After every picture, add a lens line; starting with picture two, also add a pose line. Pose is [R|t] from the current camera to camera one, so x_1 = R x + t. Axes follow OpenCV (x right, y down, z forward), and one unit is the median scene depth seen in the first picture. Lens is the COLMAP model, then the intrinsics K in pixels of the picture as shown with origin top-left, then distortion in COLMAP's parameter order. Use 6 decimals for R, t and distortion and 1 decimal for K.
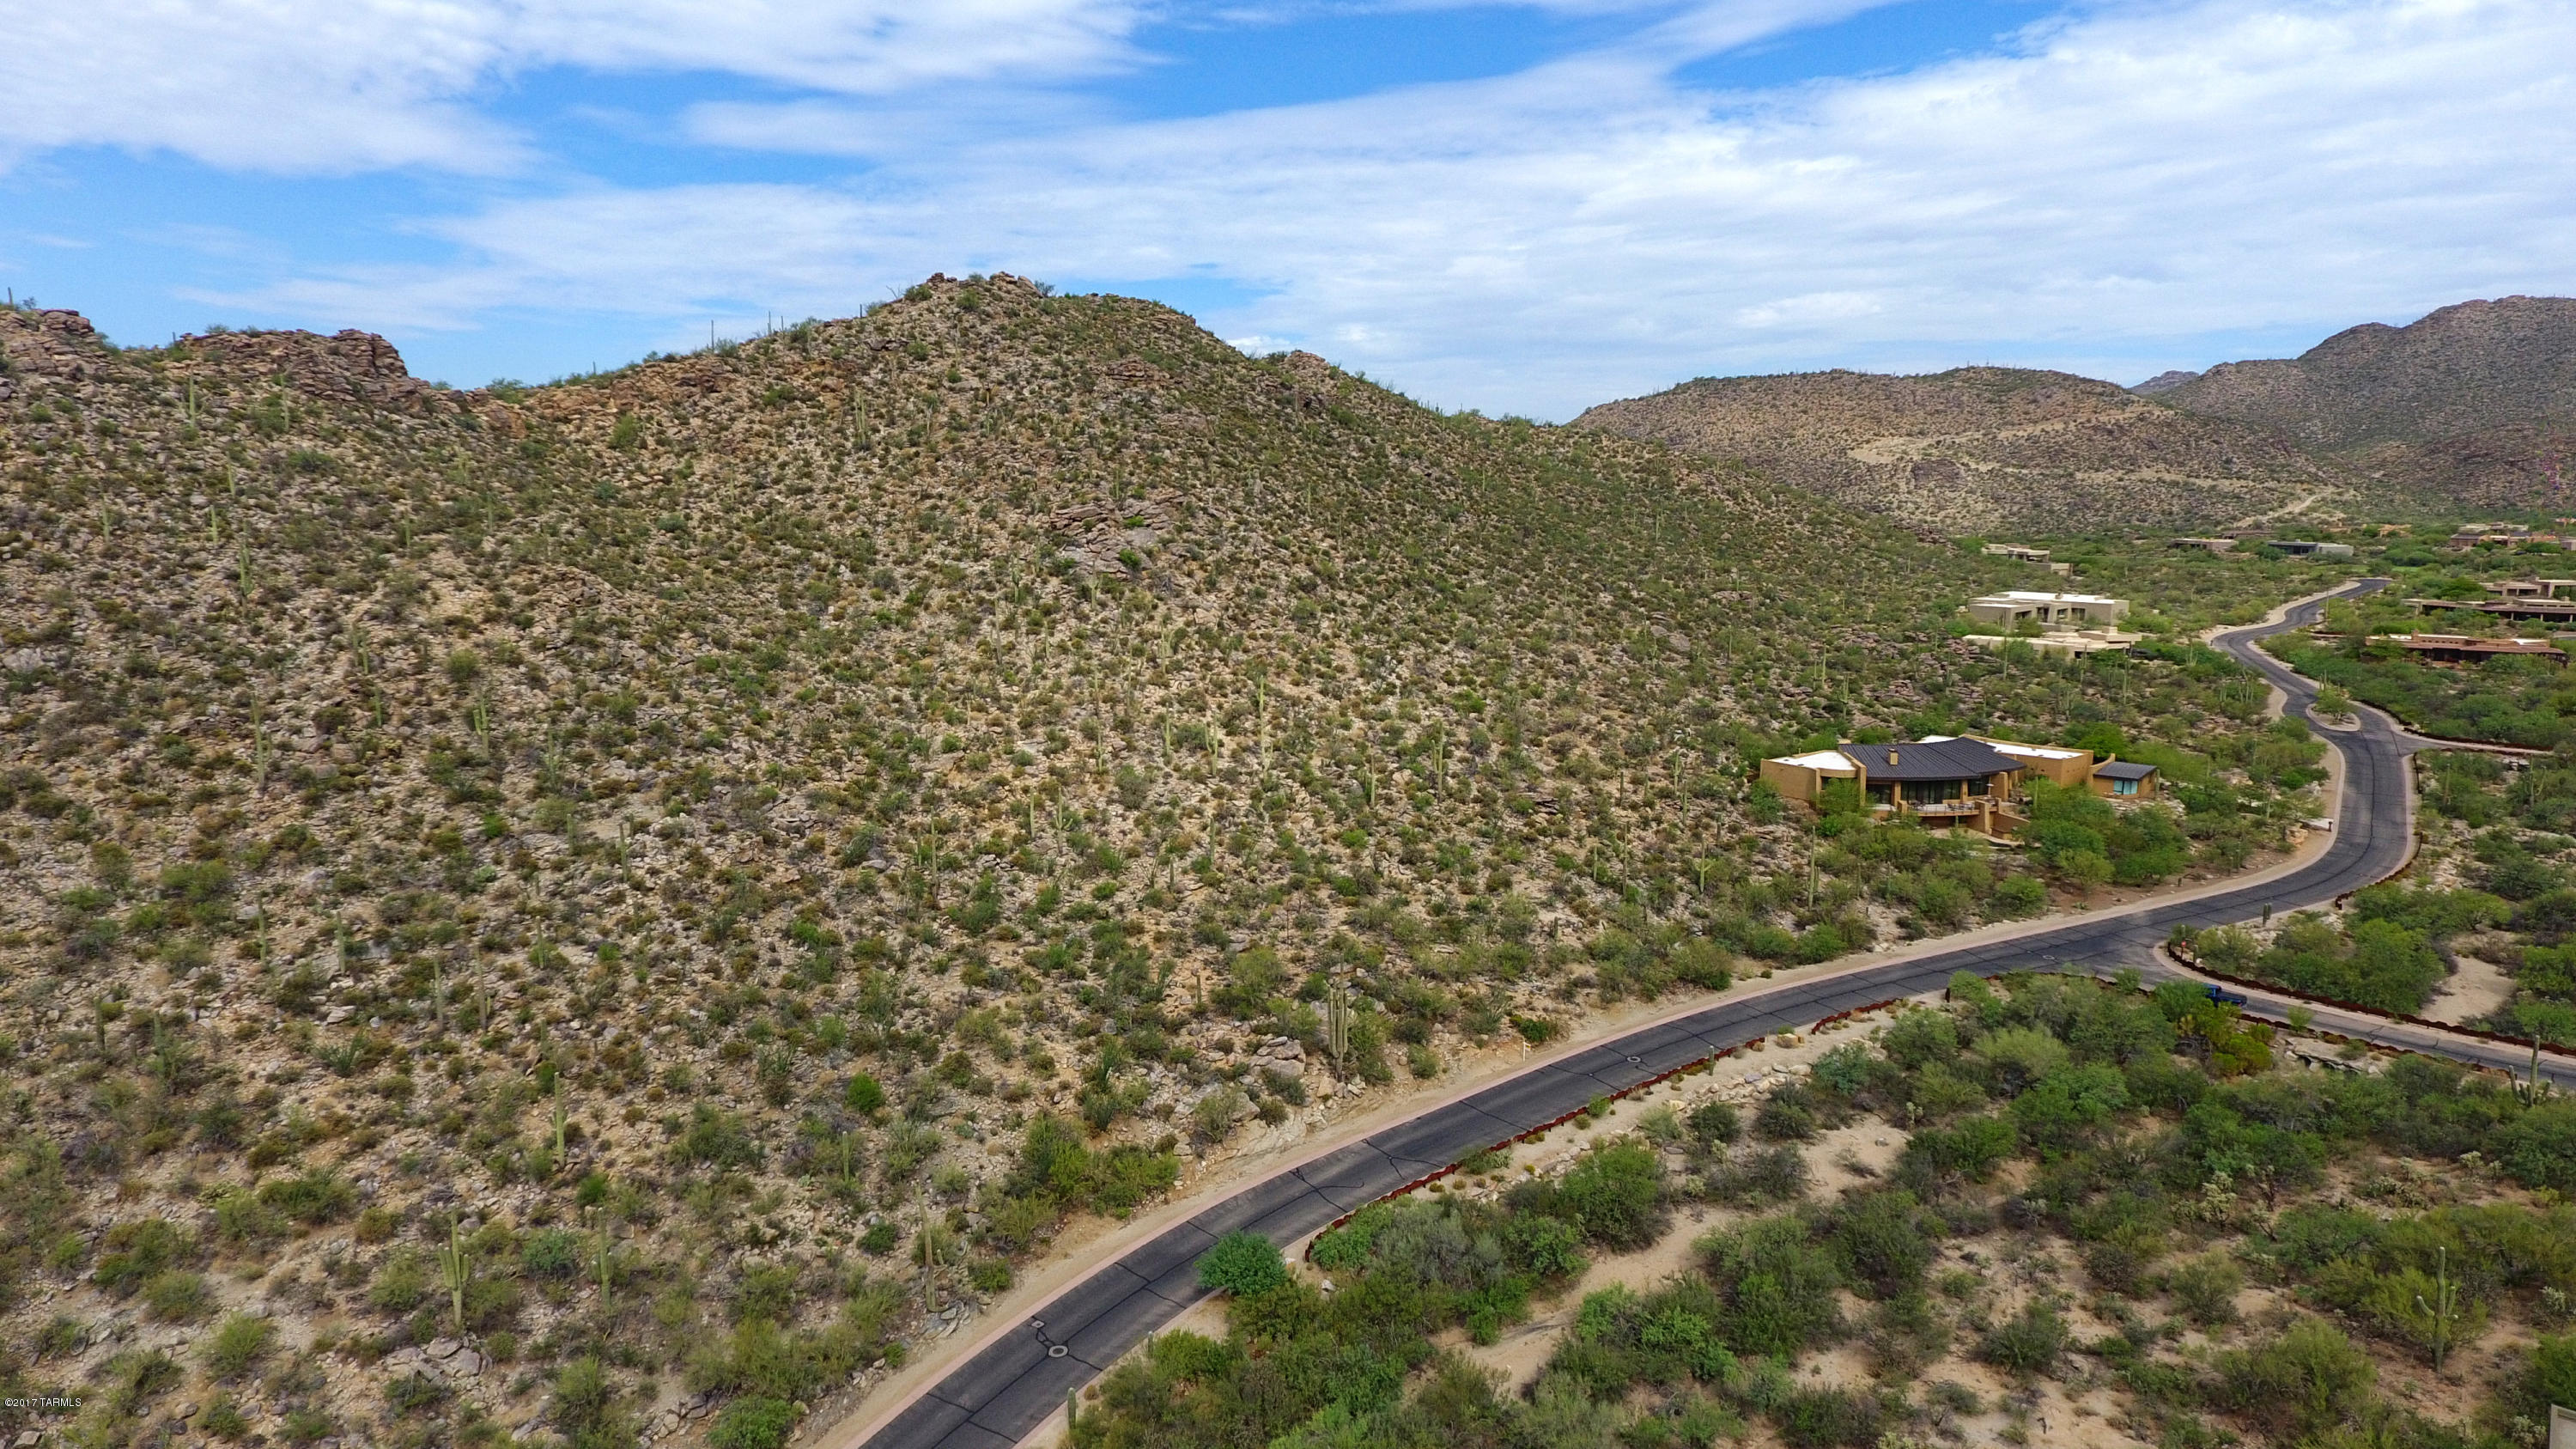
lens RADIAL K [[1515.8, 0, 1250.9], [0, 1515.8, 684.5], [0, 0, 1]] dist [-0.004556, 0.002914]
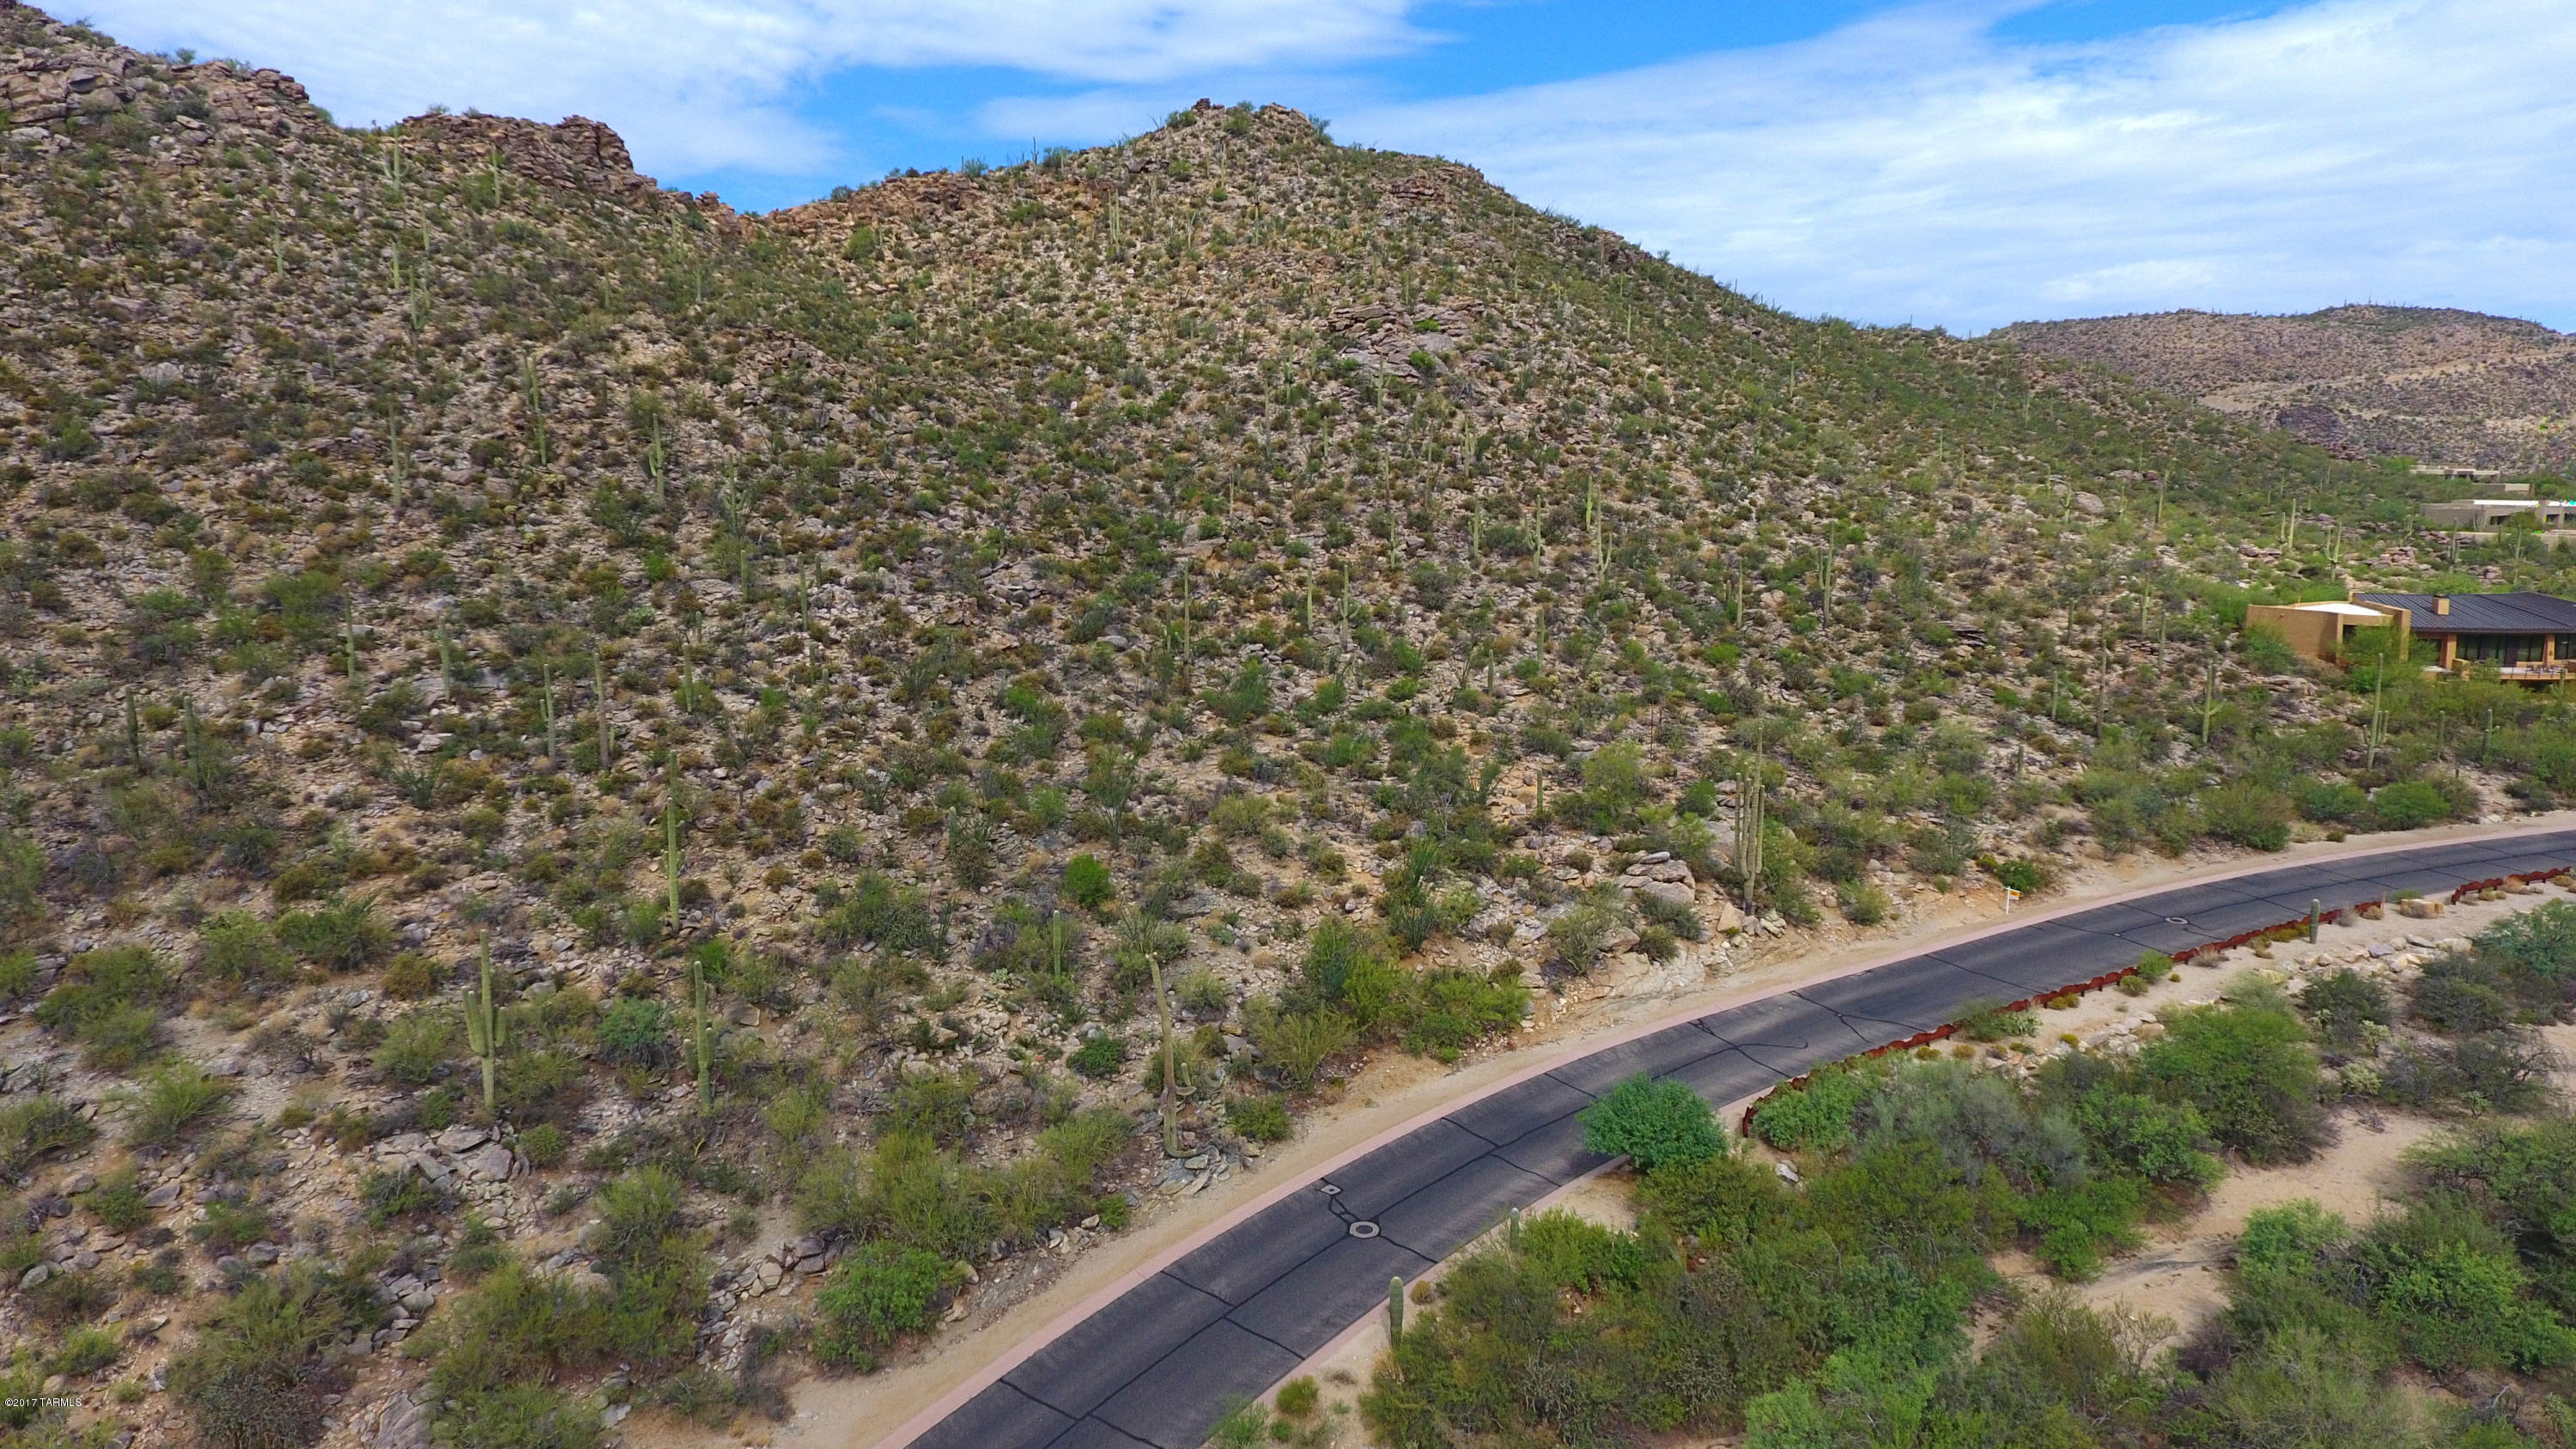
lens RADIAL K [[1515.8, 0, 1250.9], [0, 1515.8, 684.5], [0, 0, 1]] dist [-0.004556, 0.002914]
pose [[0.986408, 0.025310, -0.162355, -0.052222], [-0.023676, 0.999648, 0.011987, 0.139249], [0.162601, -0.007980, 0.986660, 0.249131]]
